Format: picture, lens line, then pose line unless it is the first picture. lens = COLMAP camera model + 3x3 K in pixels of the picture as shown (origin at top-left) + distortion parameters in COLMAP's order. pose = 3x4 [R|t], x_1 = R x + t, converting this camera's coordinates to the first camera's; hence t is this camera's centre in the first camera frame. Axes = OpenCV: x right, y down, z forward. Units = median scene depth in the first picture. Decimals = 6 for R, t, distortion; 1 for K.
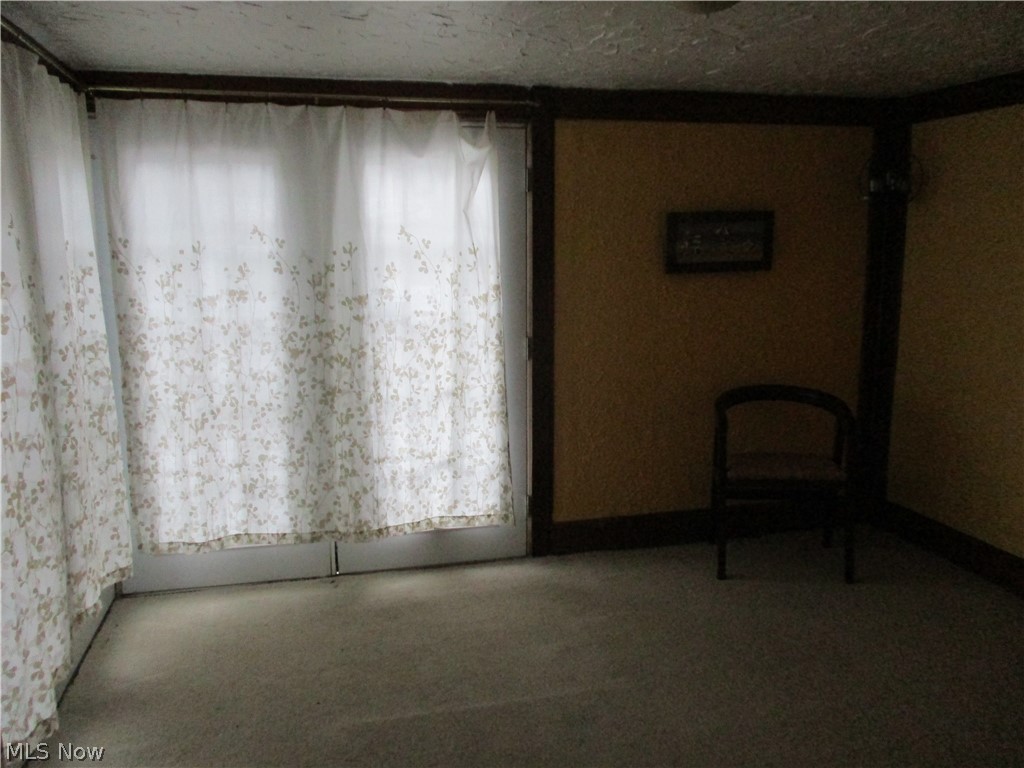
lens RADIAL K [[838.1, 0, 522.5], [0, 838.1, 384.9], [0, 0, 1]] dist [-0.019033, 0.010596]
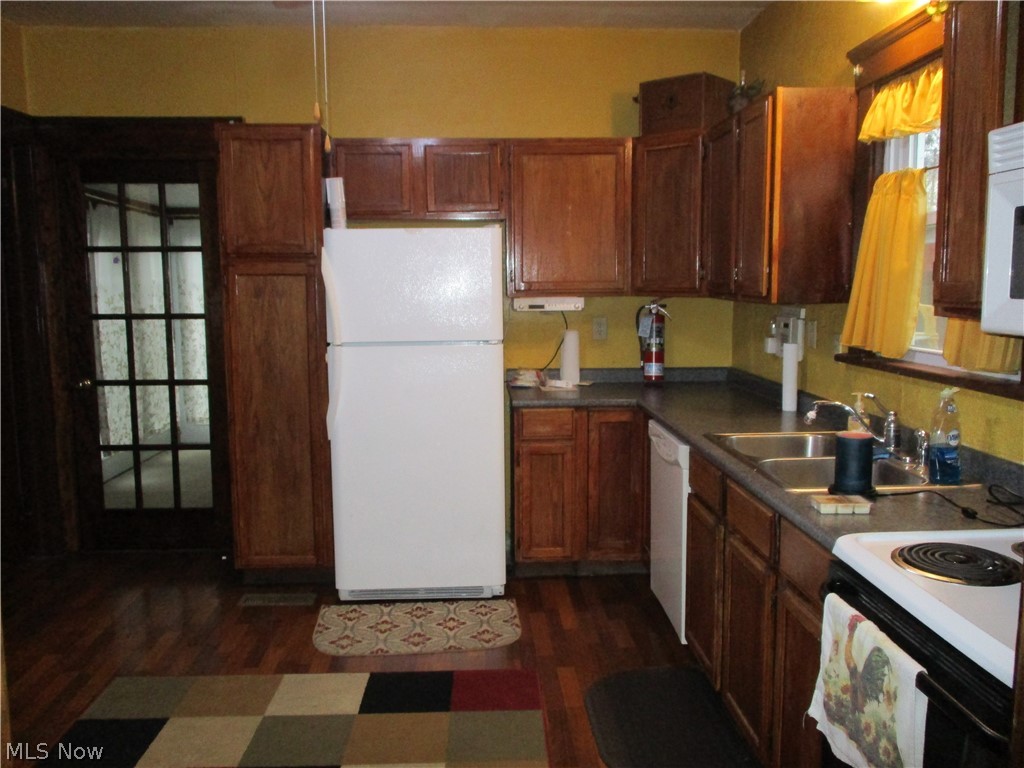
lens RADIAL K [[838.1, 0, 515.9], [0, 838.1, 380.7], [0, 0, 1]] dist [-0.019033, 0.010596]
pose [[0.979557, 0.017786, -0.200381, 0.870854], [-0.027784, 0.998499, -0.047193, 0.182640], [0.199241, 0.051796, 0.978581, -1.035343]]
